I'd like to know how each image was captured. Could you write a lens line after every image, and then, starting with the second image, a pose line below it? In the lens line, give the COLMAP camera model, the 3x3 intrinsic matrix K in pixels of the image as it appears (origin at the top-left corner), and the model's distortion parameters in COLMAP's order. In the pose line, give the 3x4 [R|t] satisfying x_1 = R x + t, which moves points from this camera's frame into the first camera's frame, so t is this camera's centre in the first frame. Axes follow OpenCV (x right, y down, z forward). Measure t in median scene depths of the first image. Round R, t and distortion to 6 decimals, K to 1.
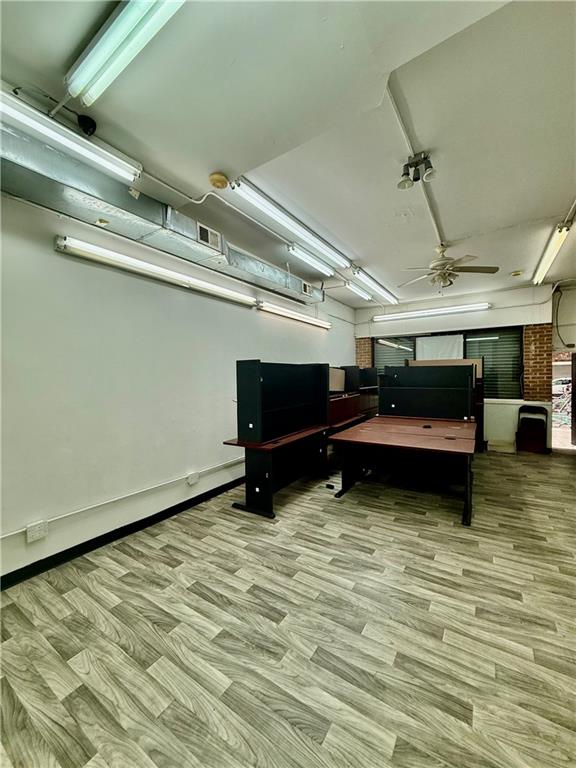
lens RADIAL K [[305.2, 0, 291.7], [0, 305.2, 378.9], [0, 0, 1]] dist [-0.003712, -0.000585]
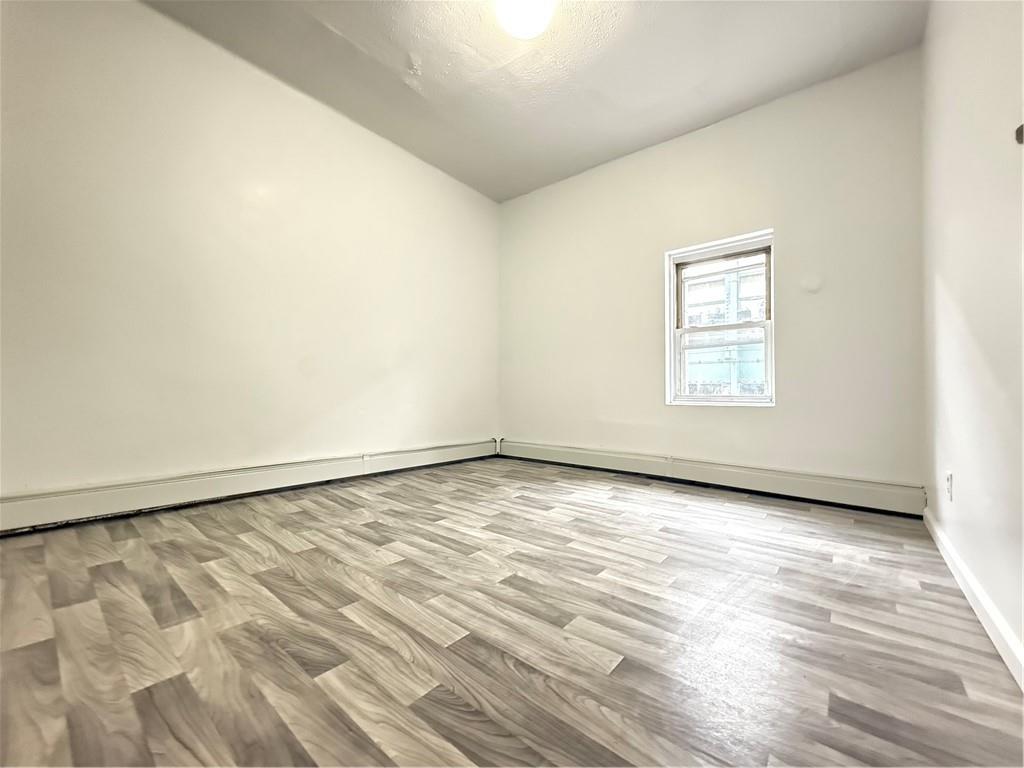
lens RADIAL K [[407.0, 0, 517.6], [0, 407.0, 383.2], [0, 0, 1]] dist [-0.003712, -0.000585]
pose [[-0.994214, -0.008205, 0.107099, -0.173717], [-0.011887, 0.999358, -0.033790, 0.512048], [-0.106753, -0.034868, -0.993674, 2.301476]]
